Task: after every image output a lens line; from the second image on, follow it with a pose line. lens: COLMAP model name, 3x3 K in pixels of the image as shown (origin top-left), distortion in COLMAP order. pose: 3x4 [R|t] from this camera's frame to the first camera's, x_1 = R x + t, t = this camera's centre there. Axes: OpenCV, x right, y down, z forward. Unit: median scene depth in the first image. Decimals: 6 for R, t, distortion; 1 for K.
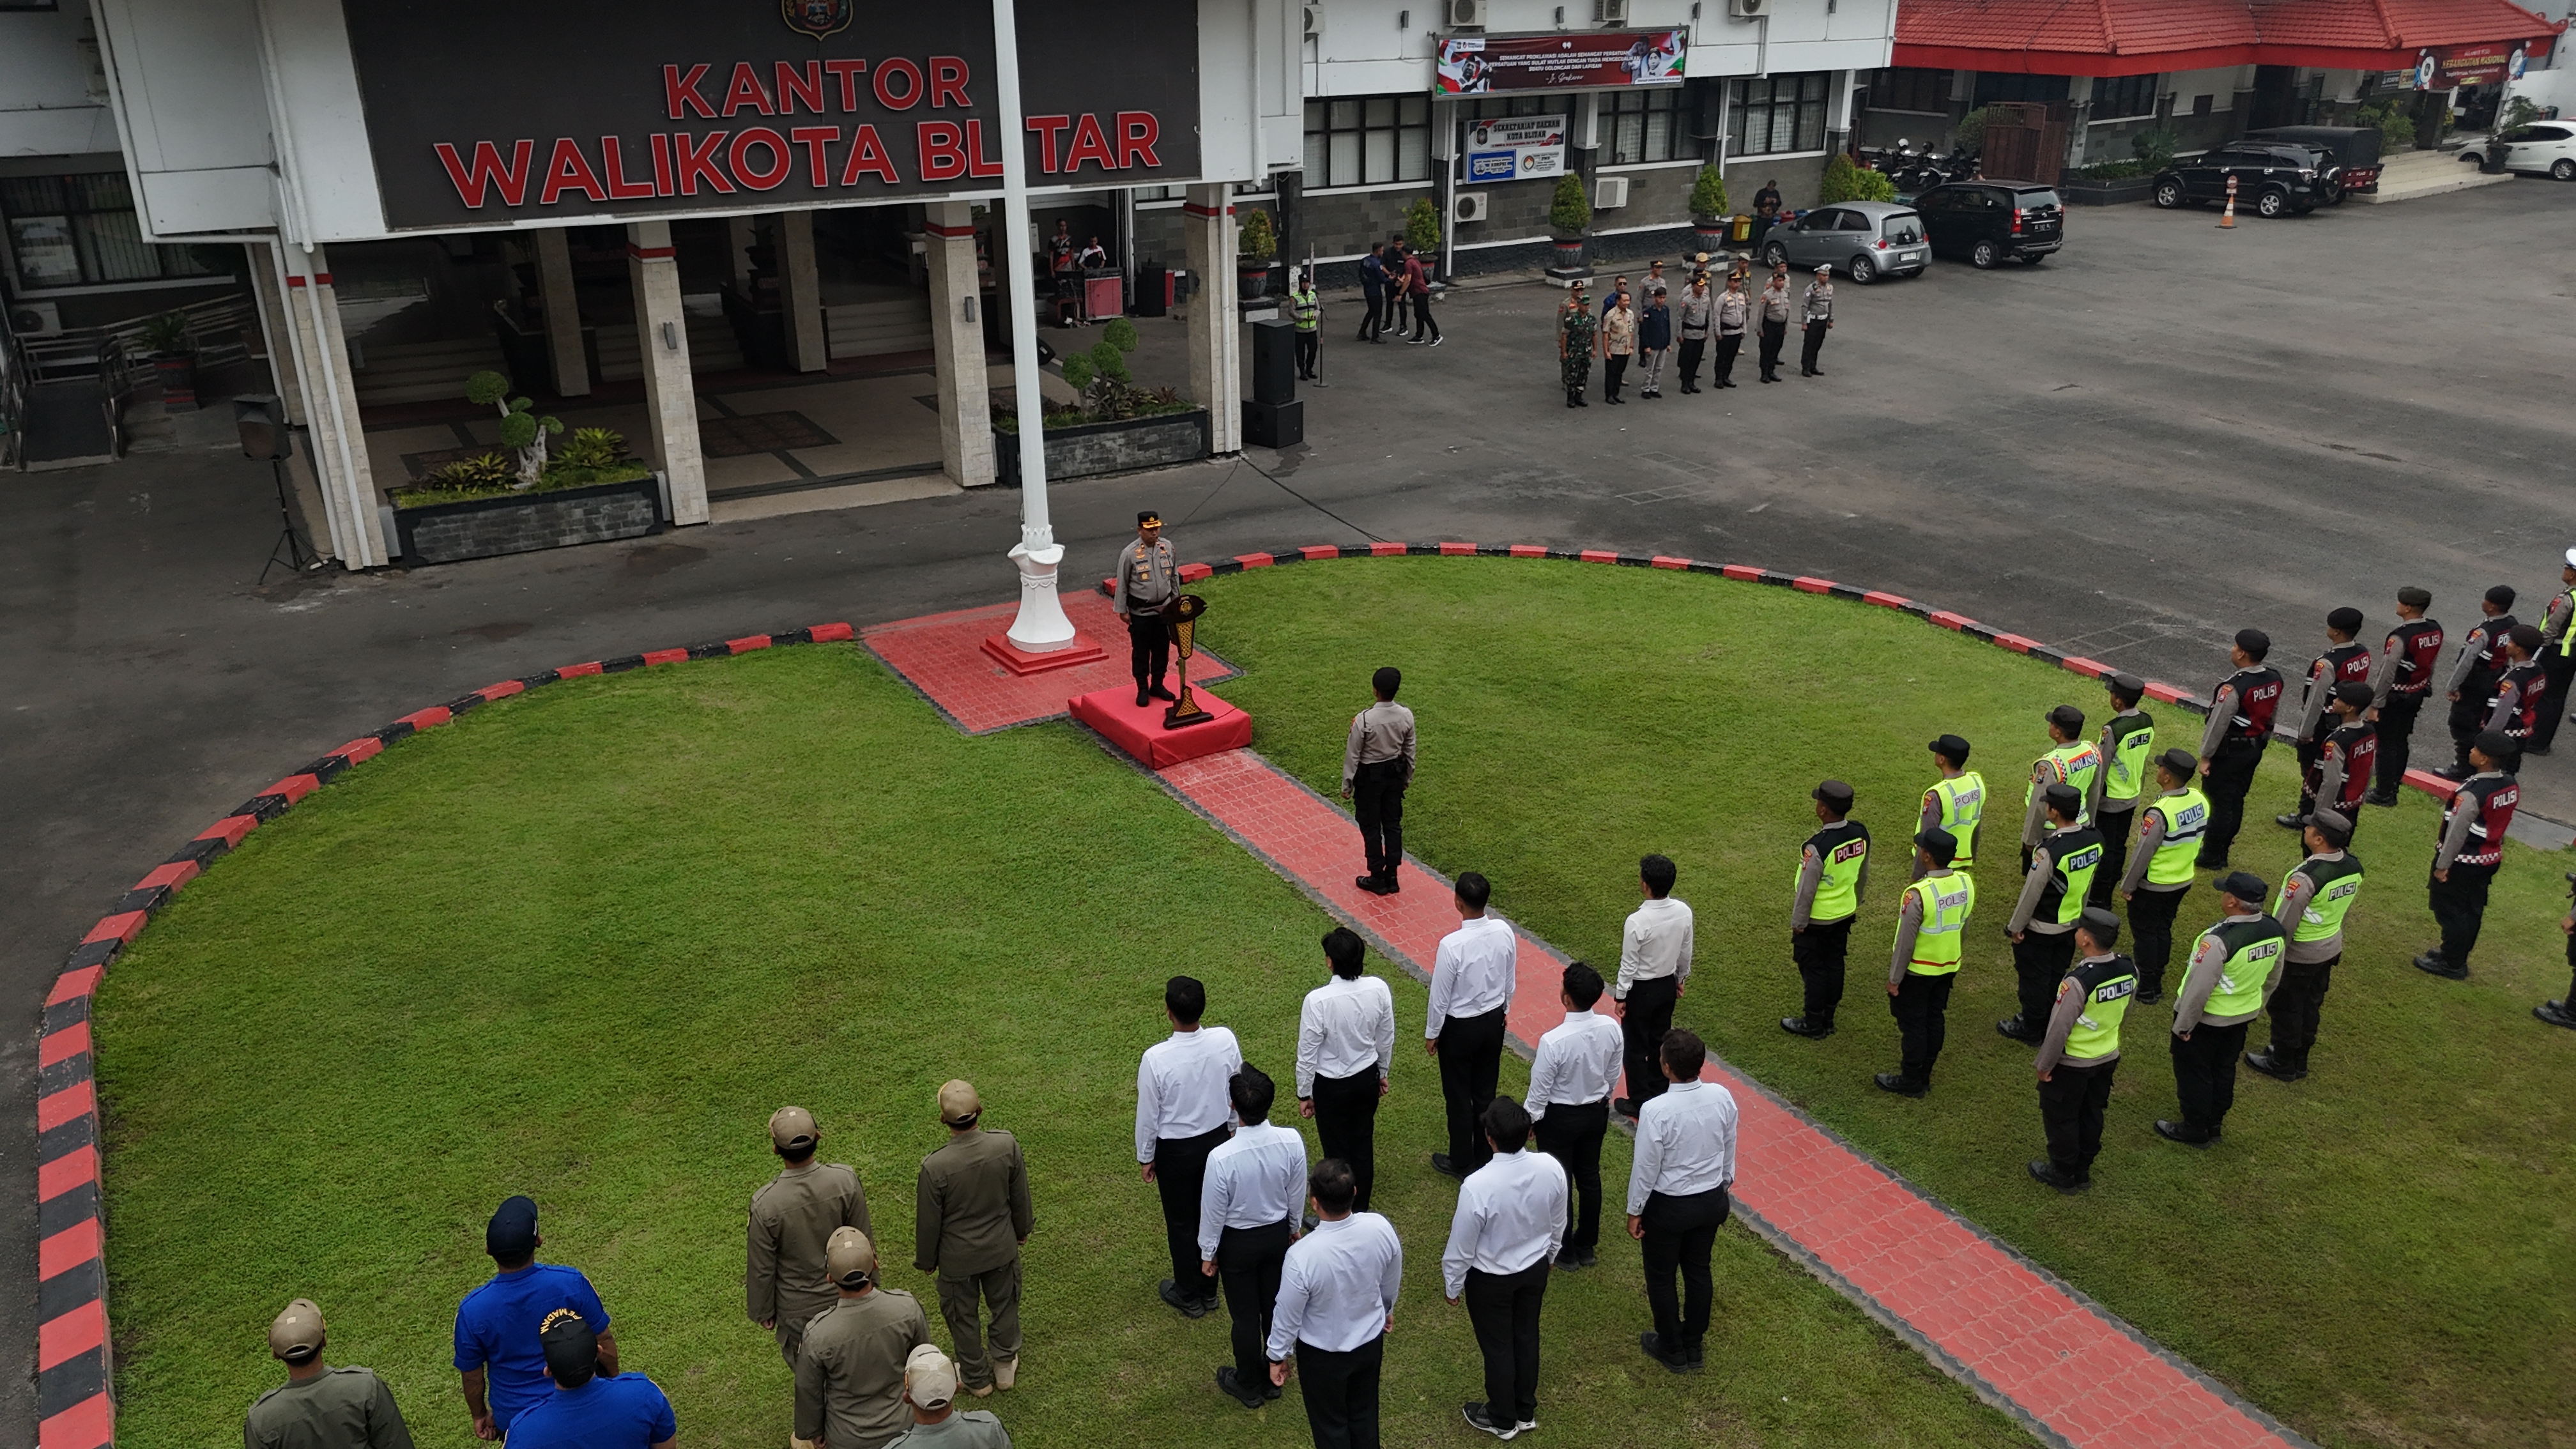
lens RADIAL K [[1906.8, 0, 1302.2], [0, 1906.8, 716.9], [0, 0, 1]] dist [0.028440, -0.005370]
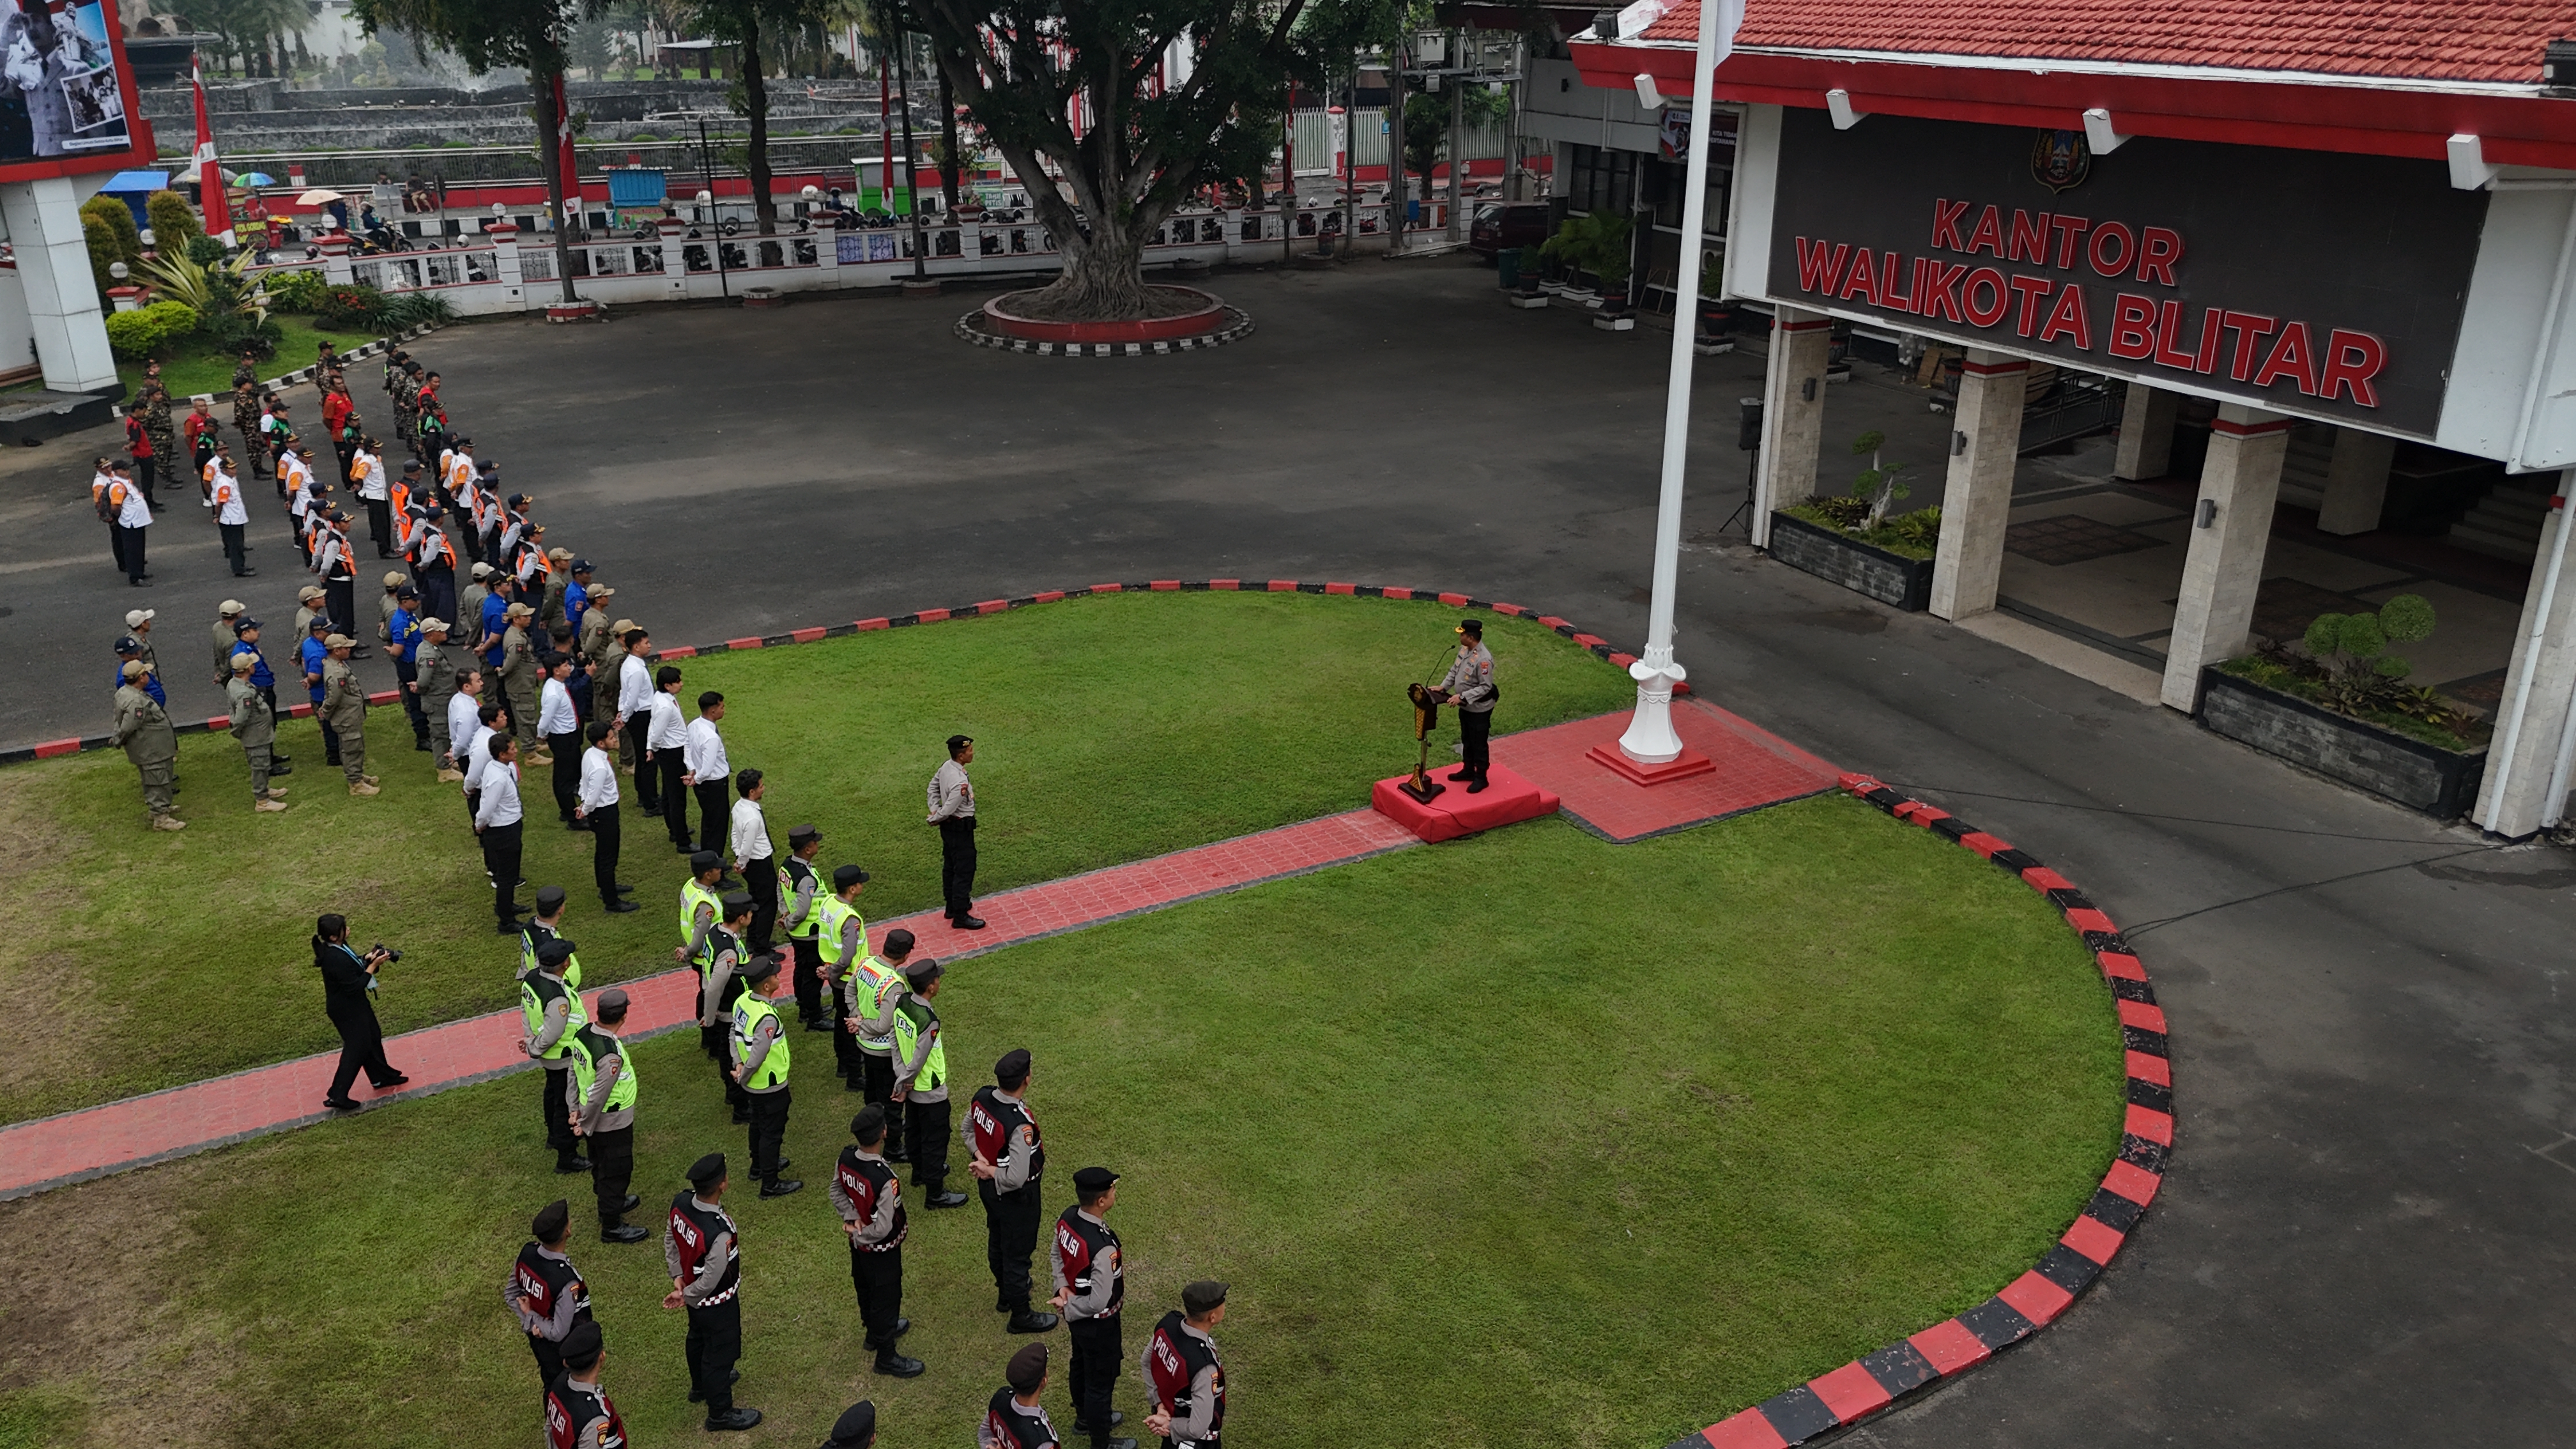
lens RADIAL K [[1906.8, 0, 1289.4], [0, 1906.8, 722.2], [0, 0, 1]] dist [0.028440, -0.005370]
pose [[-0.061235, 0.371195, -0.926534, 0.668756], [-0.367001, 0.854875, 0.366741, -0.289221], [0.928203, 0.362496, 0.083880, 0.558438]]
